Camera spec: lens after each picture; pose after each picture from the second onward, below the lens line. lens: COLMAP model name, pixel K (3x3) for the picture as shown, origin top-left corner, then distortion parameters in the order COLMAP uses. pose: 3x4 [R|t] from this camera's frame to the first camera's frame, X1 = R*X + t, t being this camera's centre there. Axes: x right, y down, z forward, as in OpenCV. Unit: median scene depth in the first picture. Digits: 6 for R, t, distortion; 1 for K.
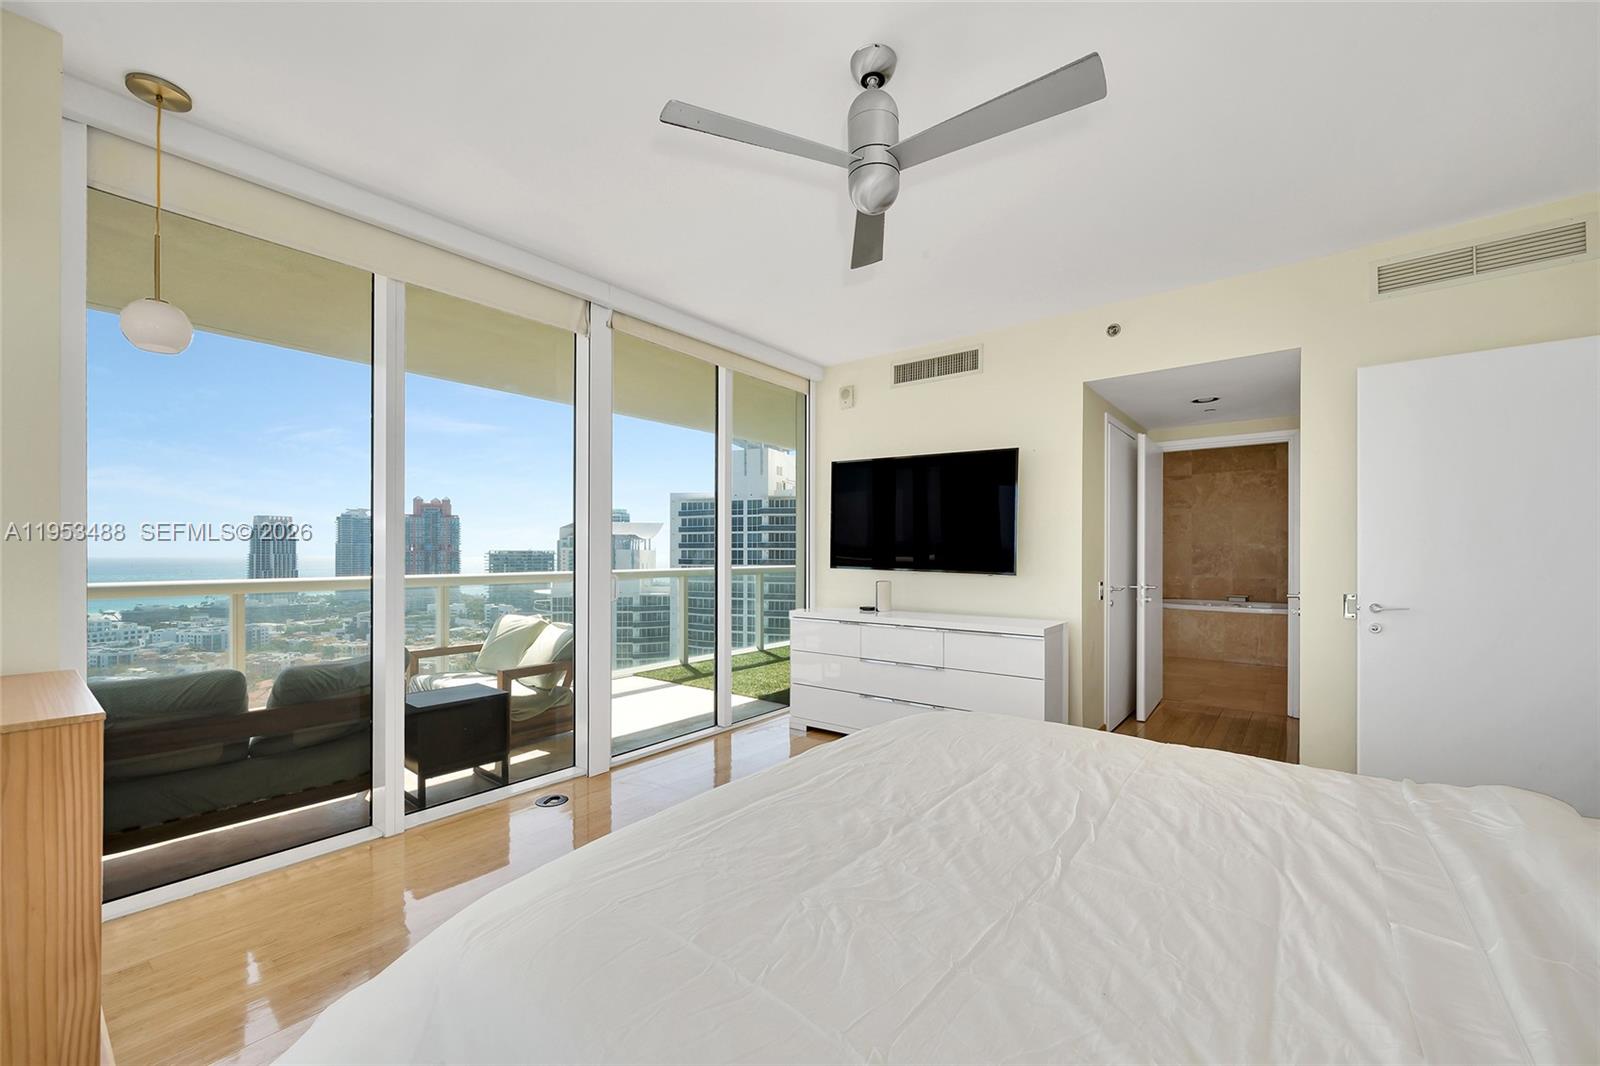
lens RADIAL K [[638.2, 0, 803.1], [0, 638.2, 544.4], [0, 0, 1]] dist [-0.002806, 0.000422]
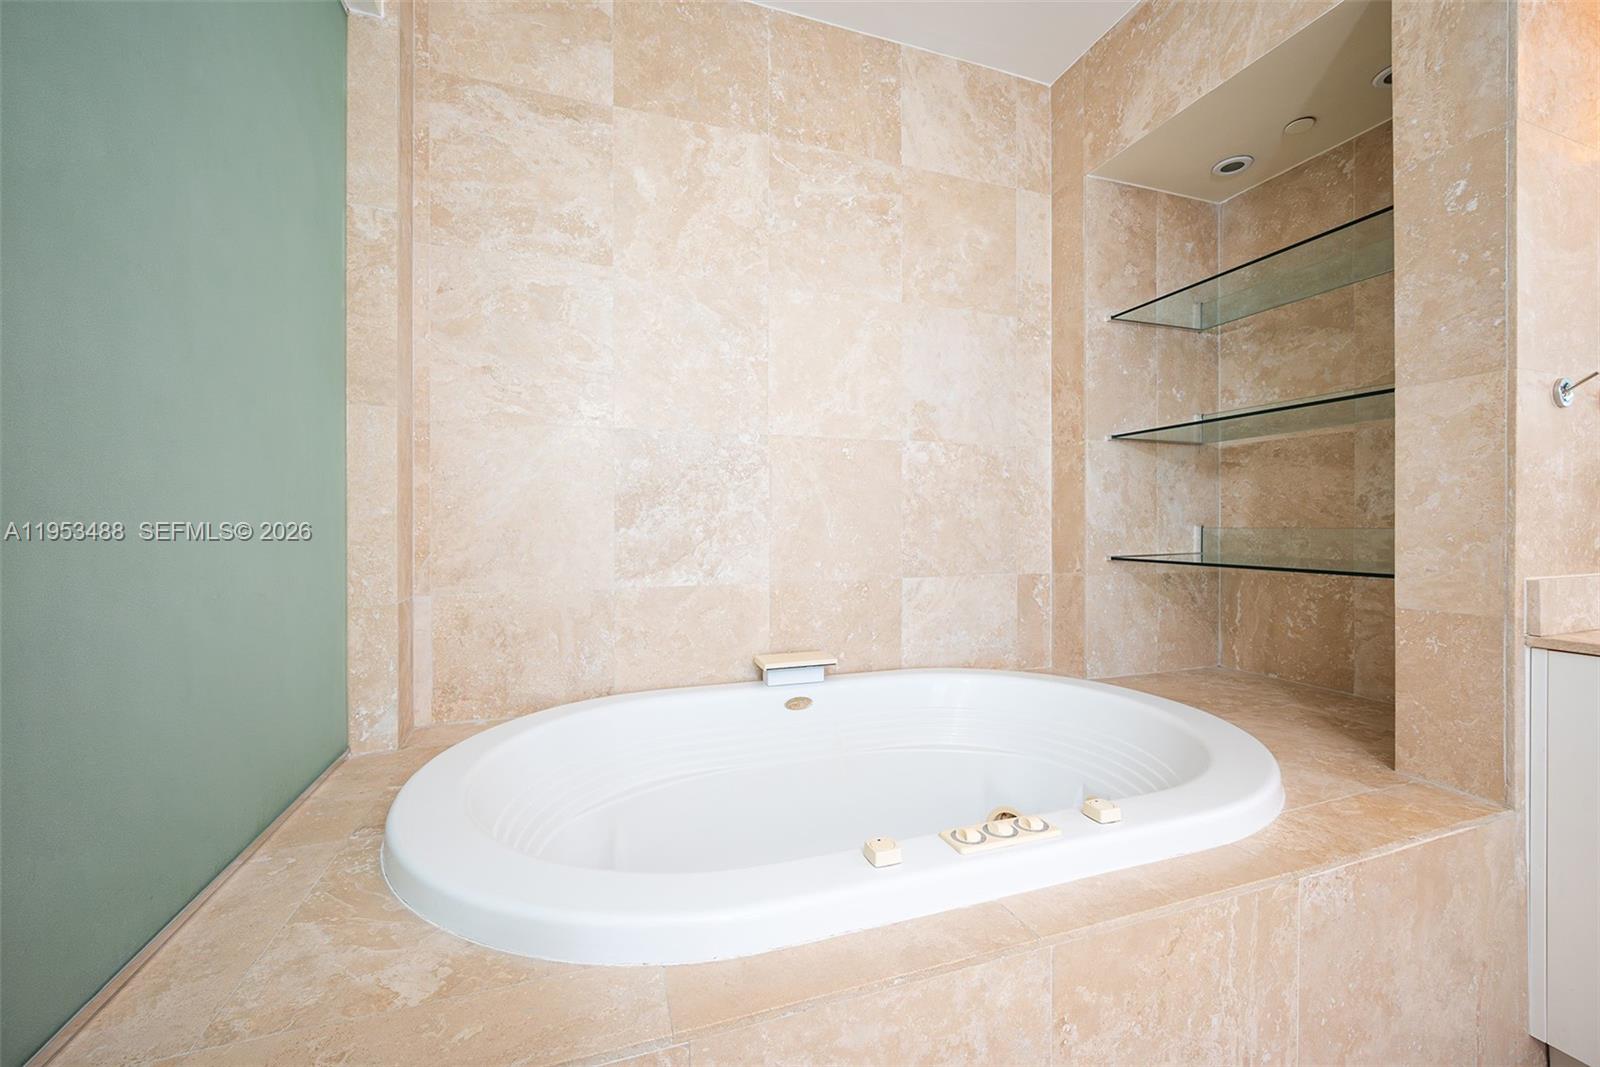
lens RADIAL K [[638.2, 0, 787.3], [0, 638.2, 518.2], [0, 0, 1]] dist [-0.002806, 0.000422]
pose [[0.535270, -0.002265, 0.844678, 0.467326], [-0.004121, 0.999978, 0.005293, 0.026161], [-0.844671, -0.006314, 0.535248, 0.848494]]
